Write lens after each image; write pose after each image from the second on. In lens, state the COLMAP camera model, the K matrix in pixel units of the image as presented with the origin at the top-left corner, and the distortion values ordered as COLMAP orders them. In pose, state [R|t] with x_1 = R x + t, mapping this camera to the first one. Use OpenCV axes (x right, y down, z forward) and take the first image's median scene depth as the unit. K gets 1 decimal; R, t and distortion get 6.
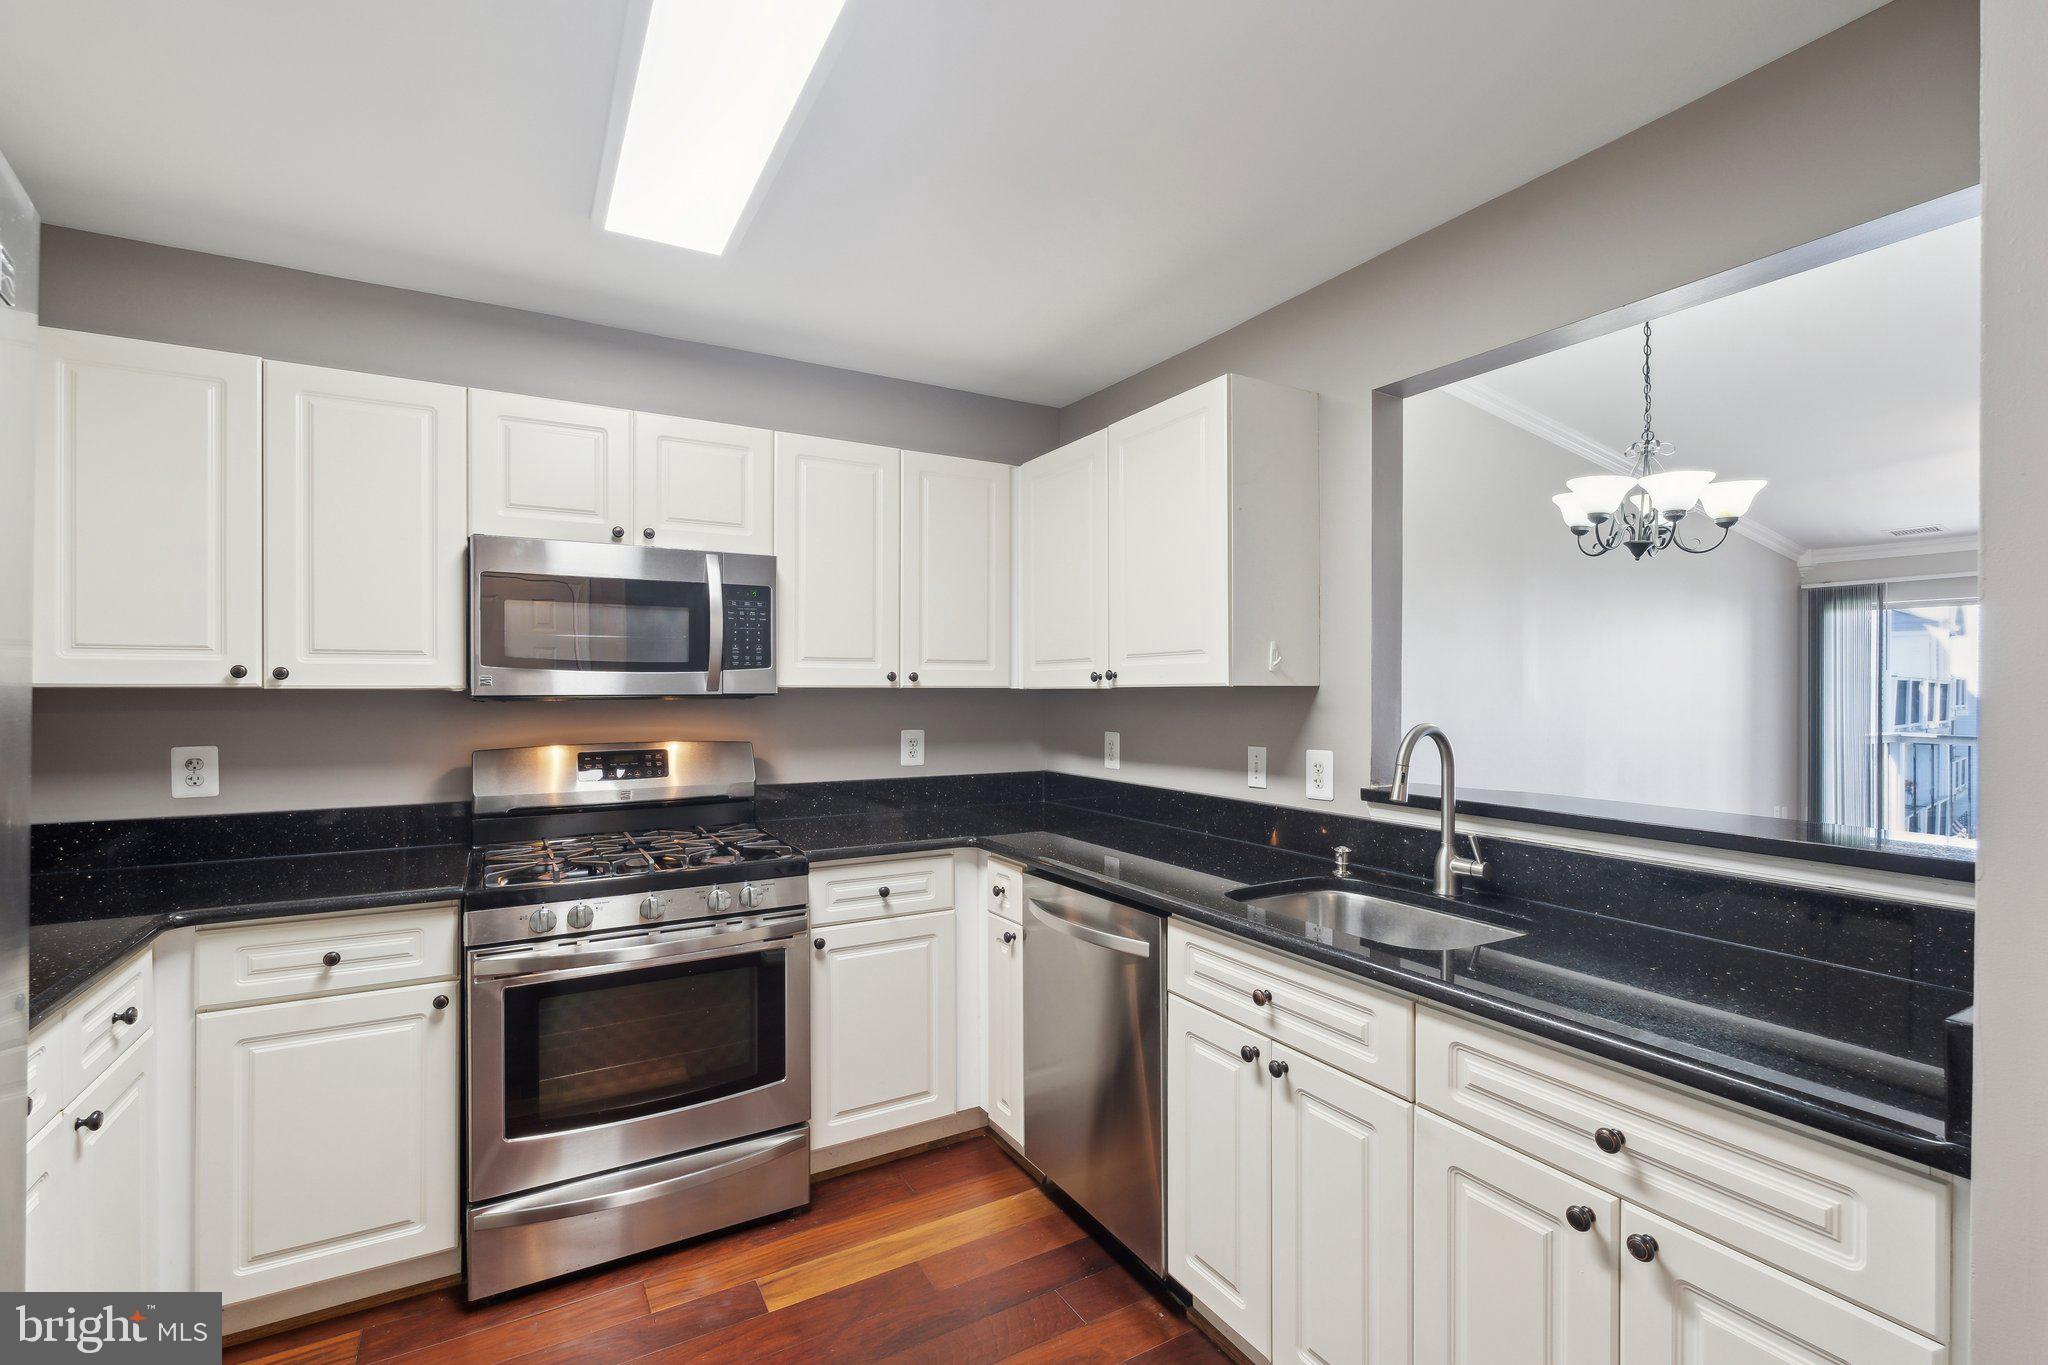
lens RADIAL K [[902.2, 0, 1028.9], [0, 902.2, 691.5], [0, 0, 1]] dist [-0.001460, 0.000044]
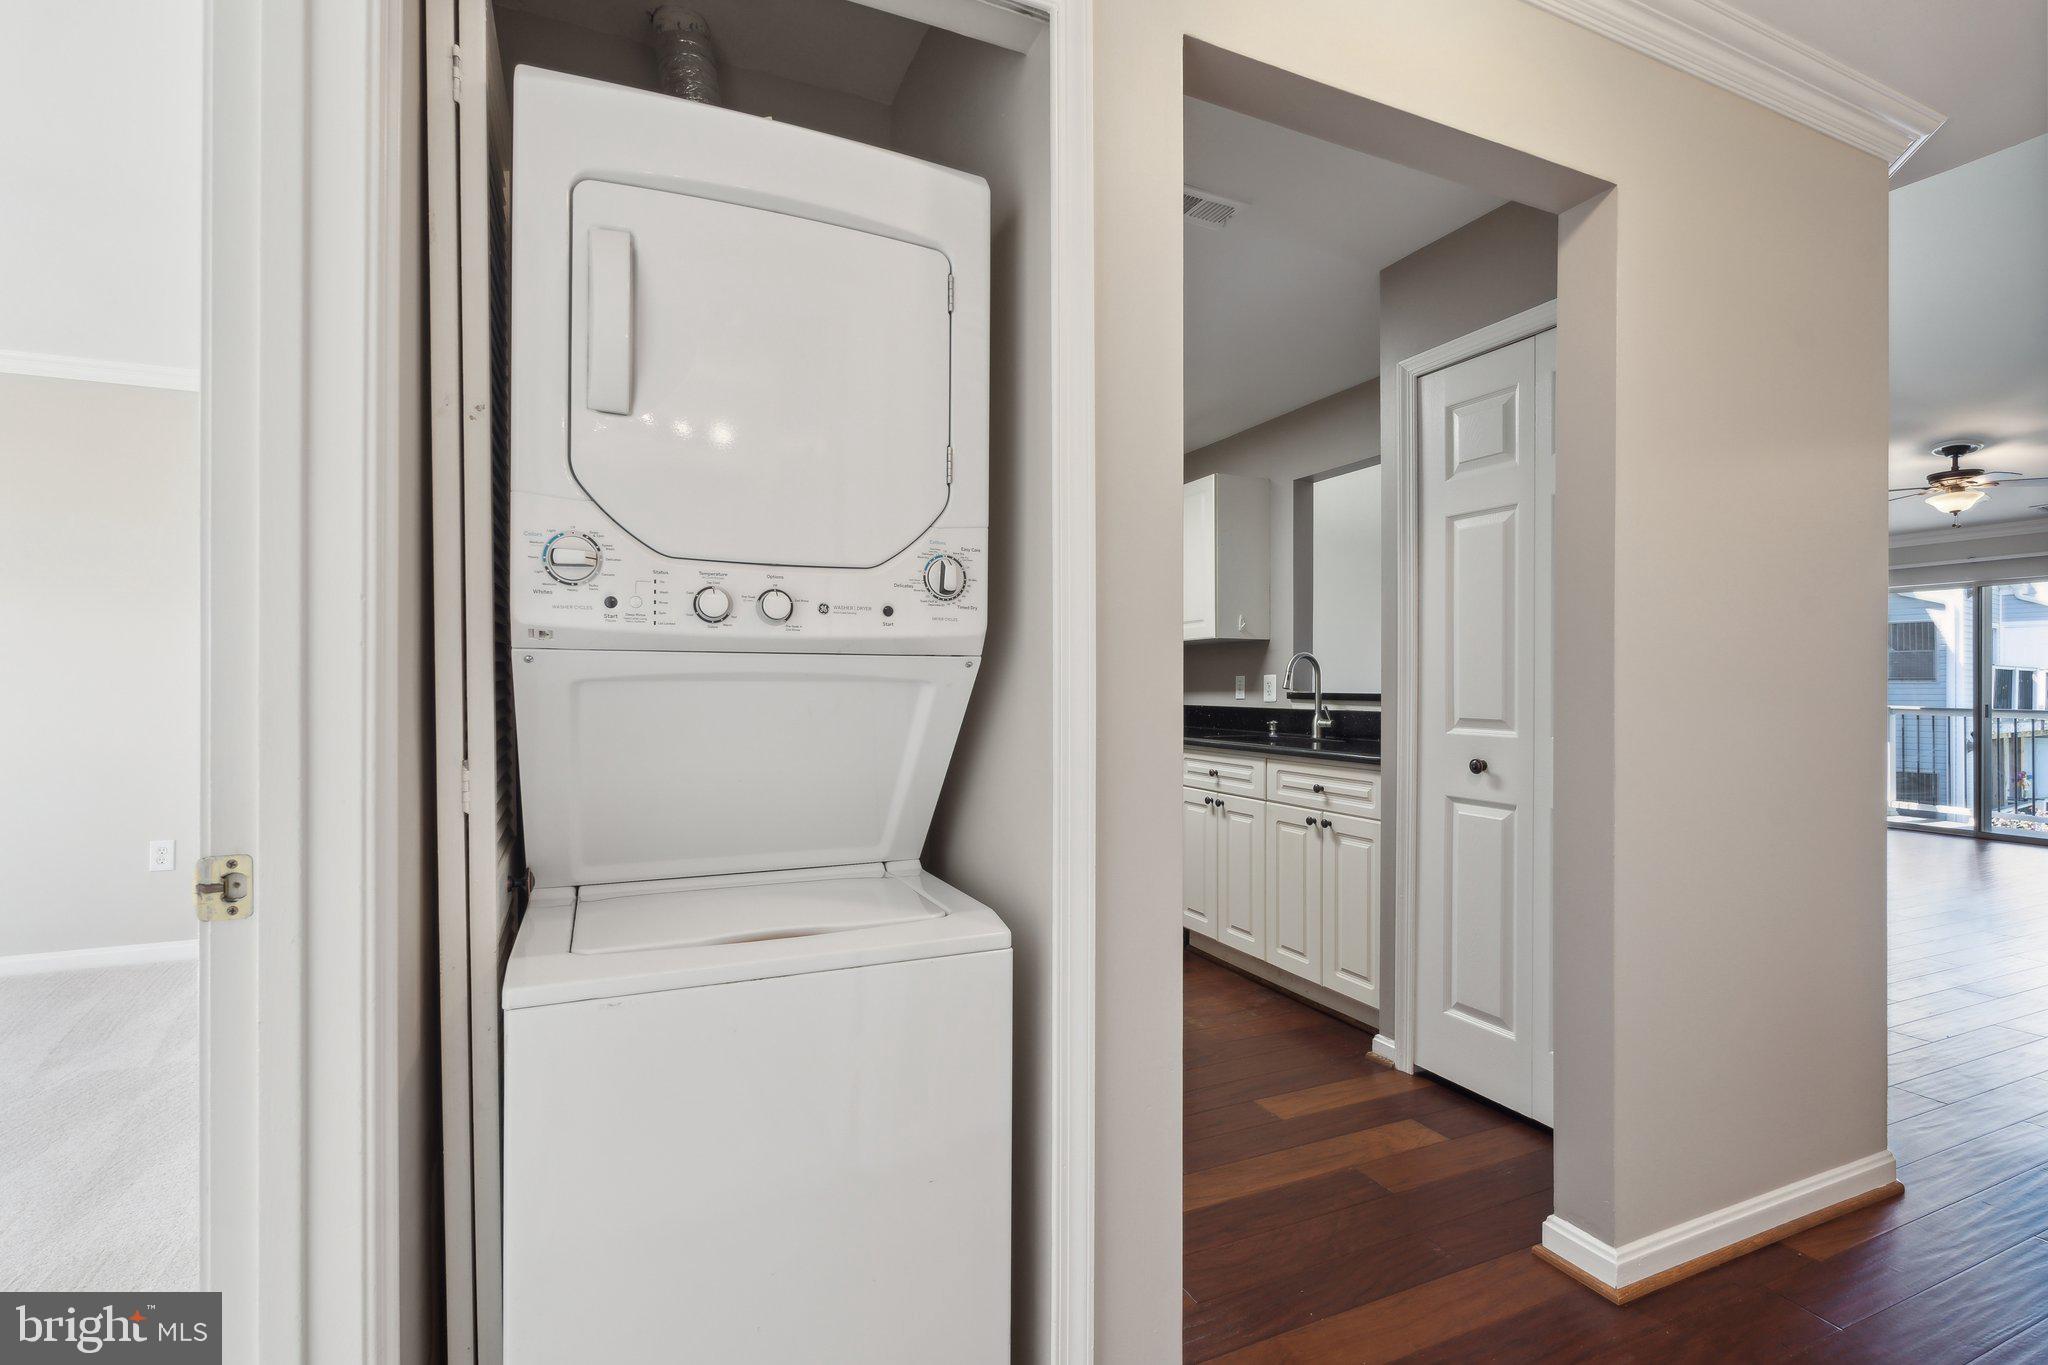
lens RADIAL K [[914.2, 0, 1012.6], [0, 914.2, 682.3], [0, 0, 1]] dist [-0.004125, -0.000292]
pose [[0.993201, 0.005612, -0.116273, 0.022248], [-0.006169, 0.999971, -0.004434, 0.098695], [0.116245, 0.005121, 0.993207, -0.959993]]
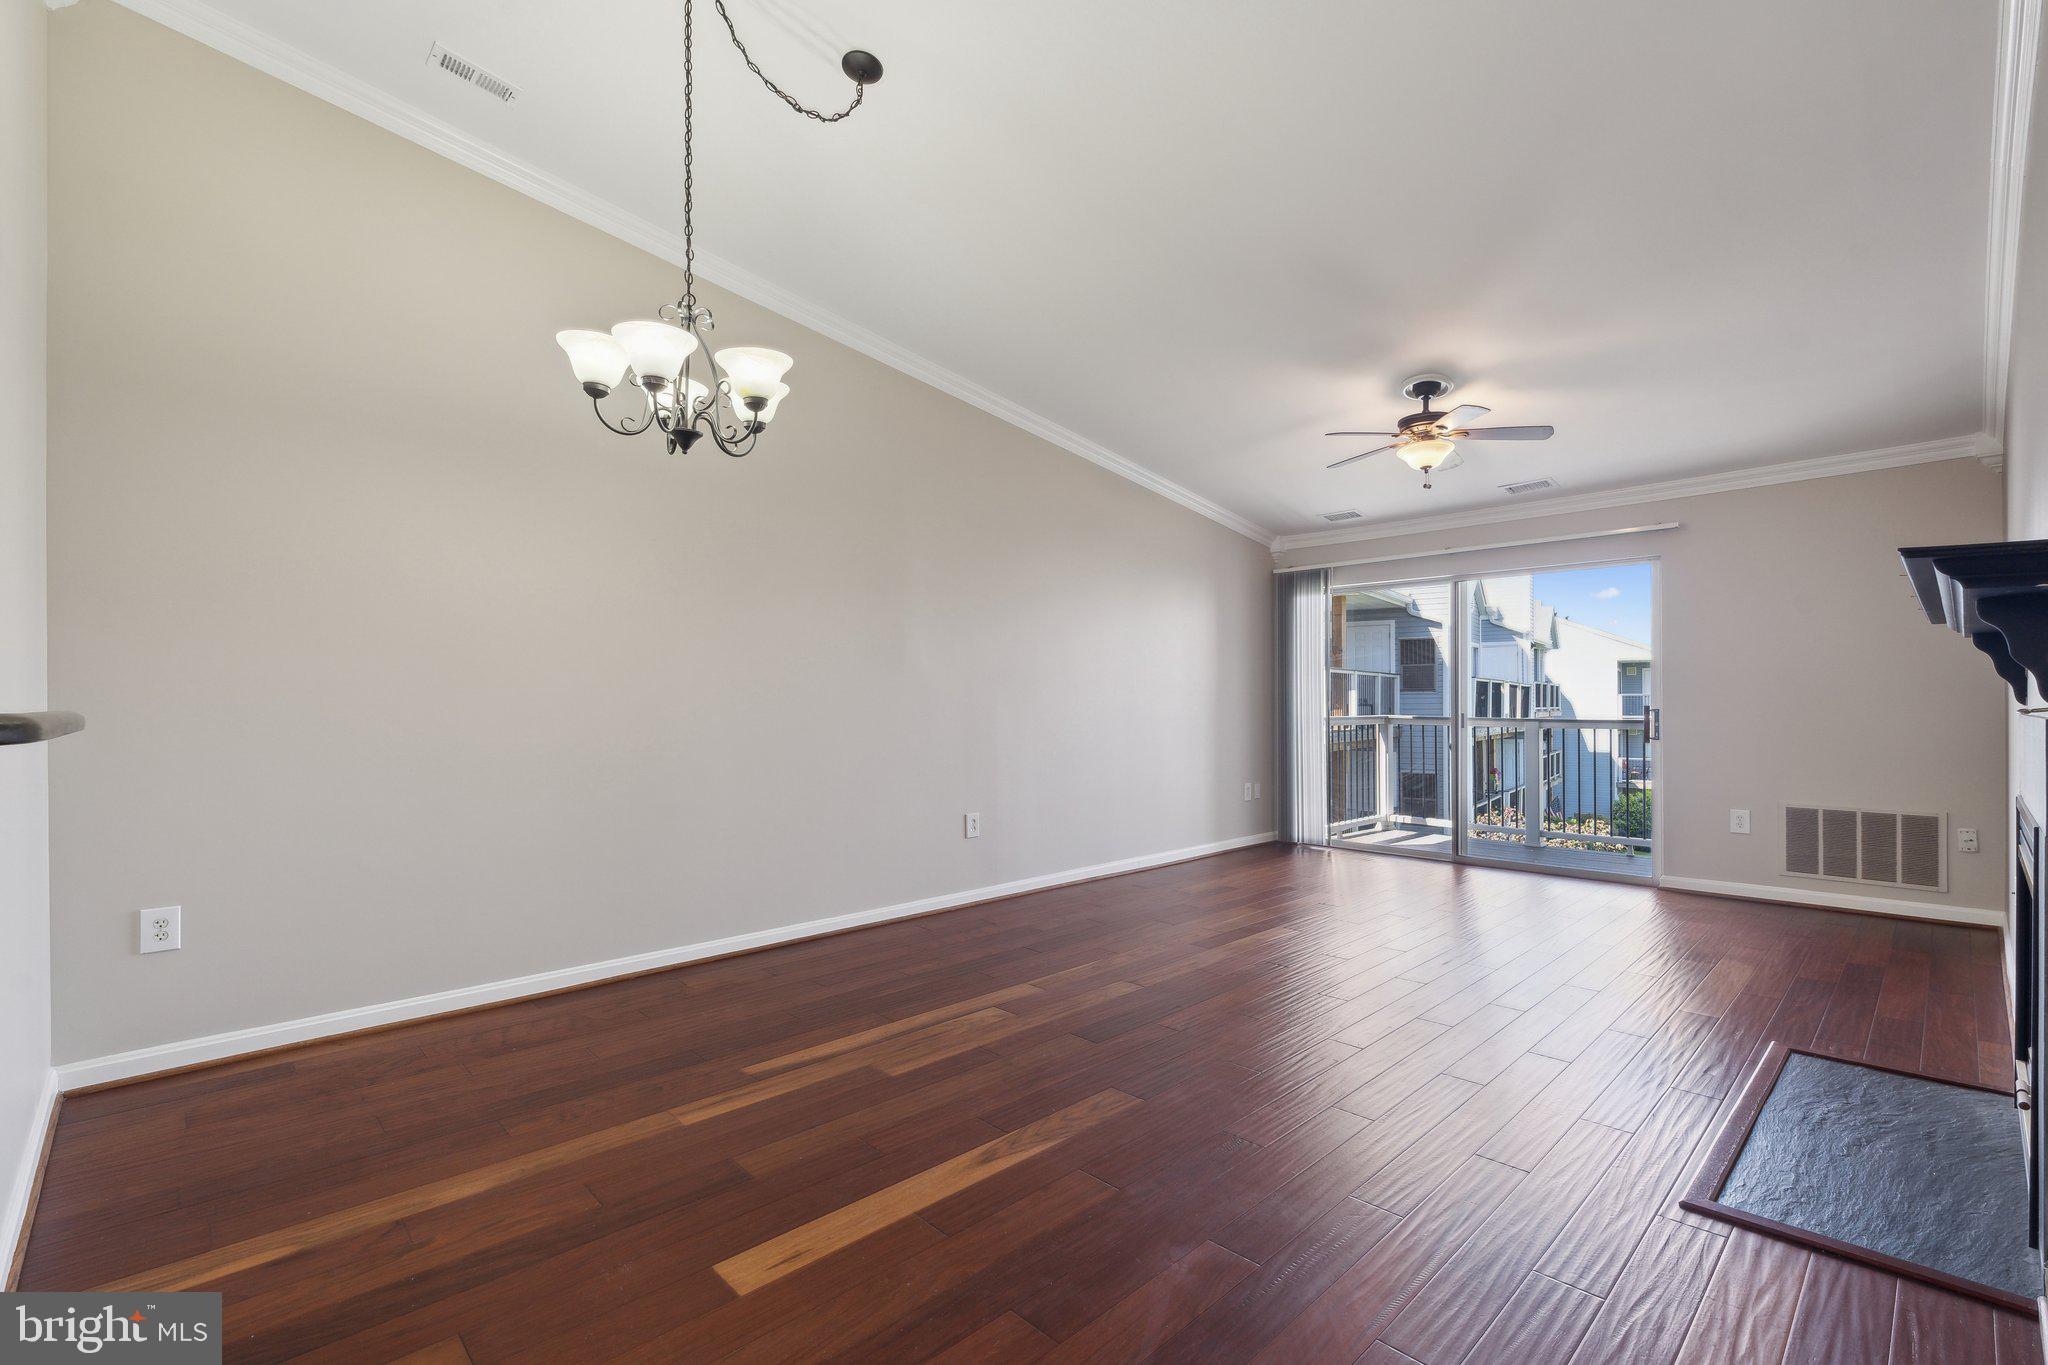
lens RADIAL K [[904.8, 0, 1017.2], [0, 904.8, 699.7], [0, 0, 1]] dist [-0.002388, -0.000002]
pose [[0.972416, -0.000948, 0.233250, 1.040415], [0.001732, 0.999994, -0.003157, 0.104144], [-0.233245, 0.003474, 0.972412, 0.191920]]
